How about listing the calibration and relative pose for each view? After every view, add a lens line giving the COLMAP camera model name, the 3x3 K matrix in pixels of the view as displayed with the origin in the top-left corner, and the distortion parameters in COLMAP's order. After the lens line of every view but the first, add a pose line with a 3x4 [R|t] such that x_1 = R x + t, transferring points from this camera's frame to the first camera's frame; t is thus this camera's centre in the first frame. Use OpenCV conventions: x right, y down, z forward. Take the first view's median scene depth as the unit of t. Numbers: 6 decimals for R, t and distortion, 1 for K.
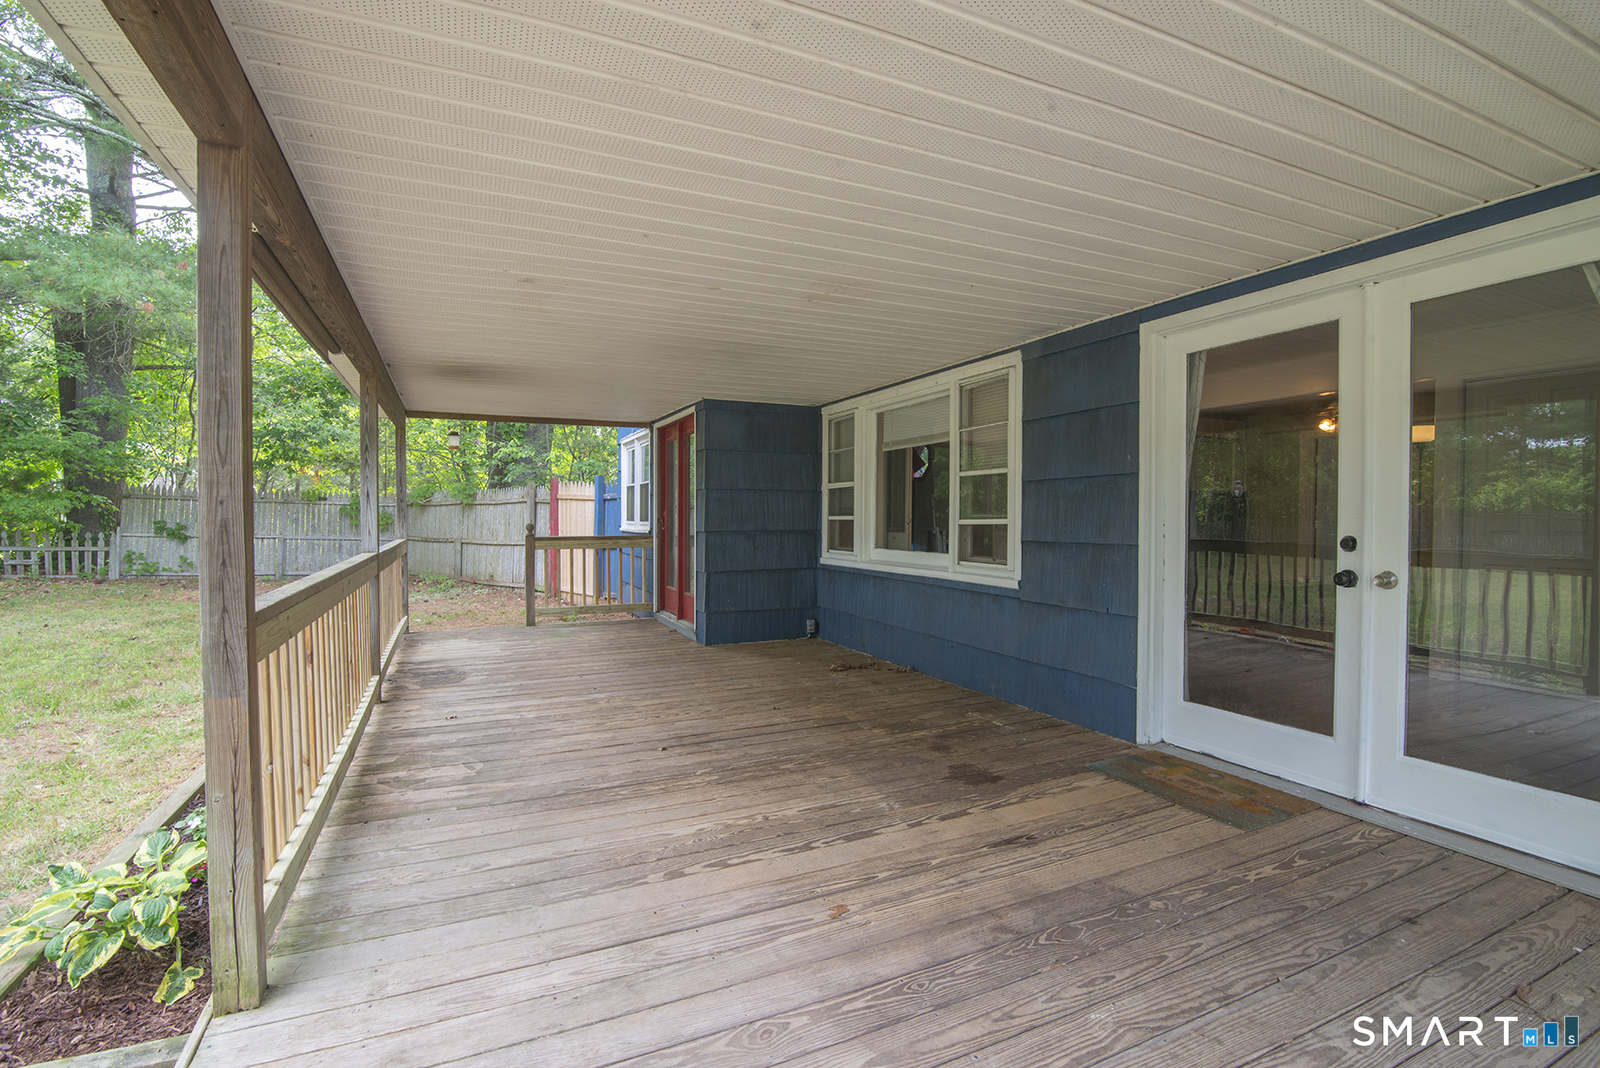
lens RADIAL K [[754.4, 0, 800.0], [0, 754.4, 534.0], [0, 0, 1]] dist [0.000649, 0.000184]
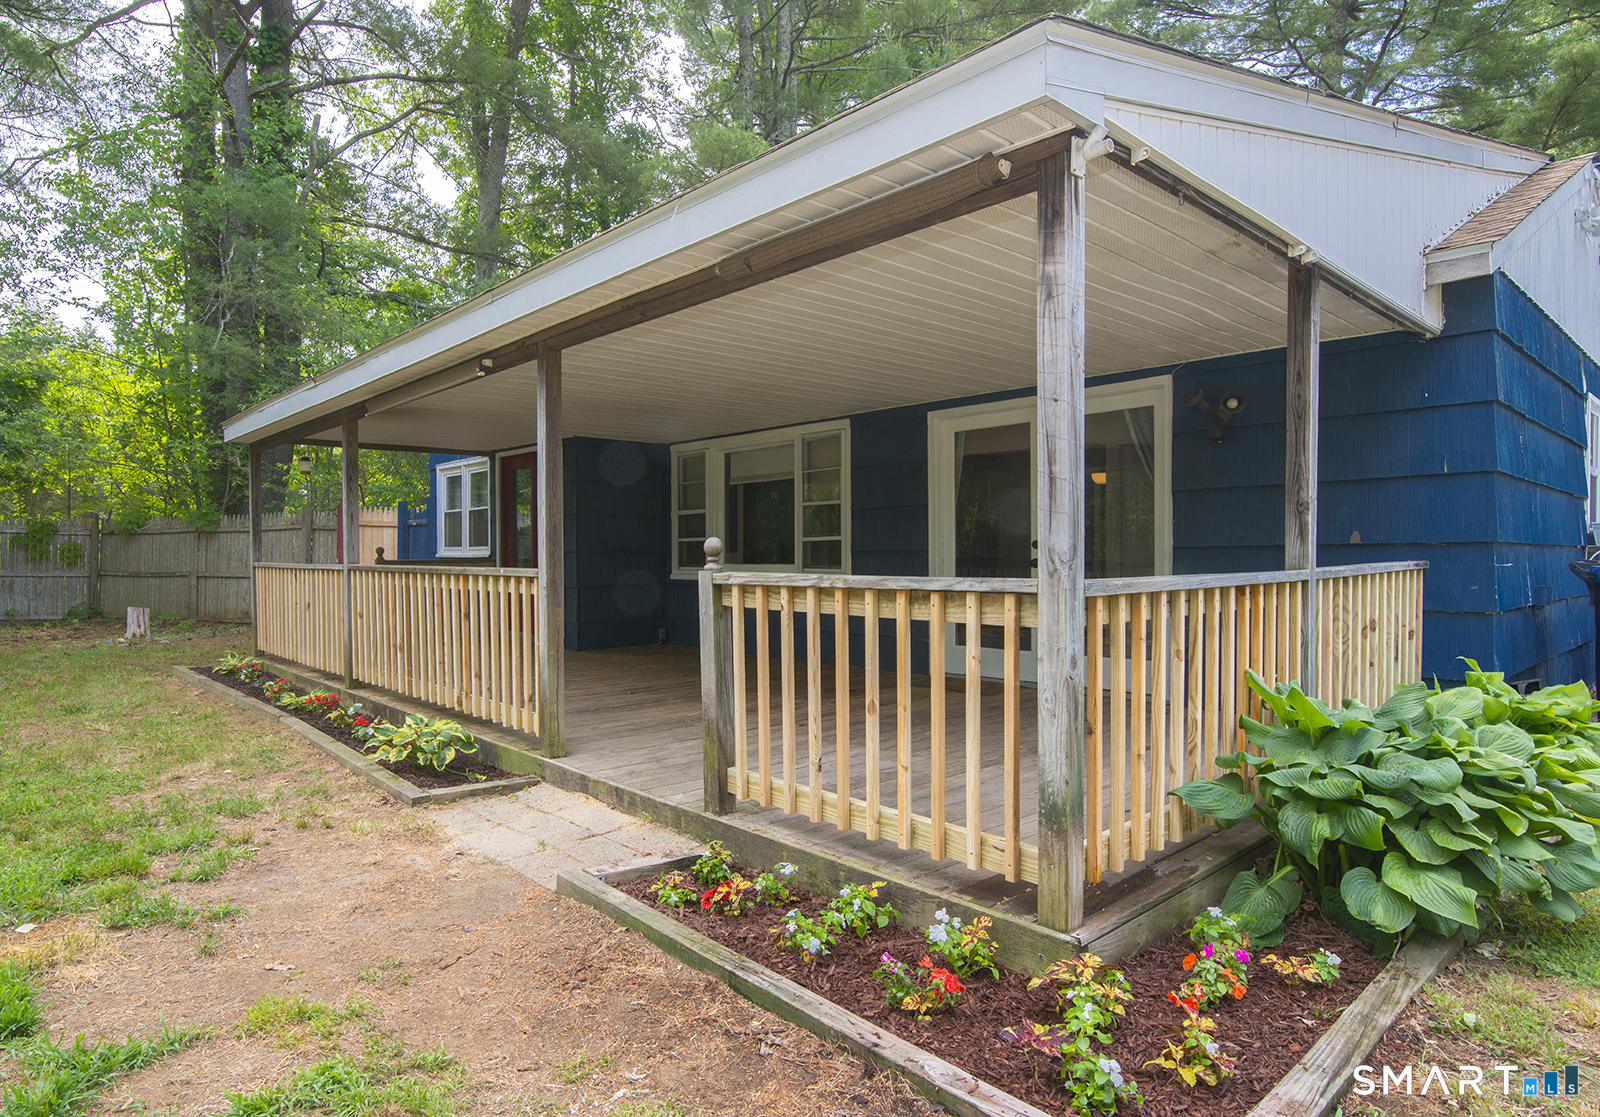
lens RADIAL K [[909.6, 0, 800.0], [0, 909.6, 558.5], [0, 0, 1]] dist [-0.000991, -0.000140]
pose [[0.952502, -0.009908, 0.304371, -0.224100], [0.014552, 0.999810, -0.012994, 0.030258], [-0.304185, 0.016806, 0.952465, -0.422676]]
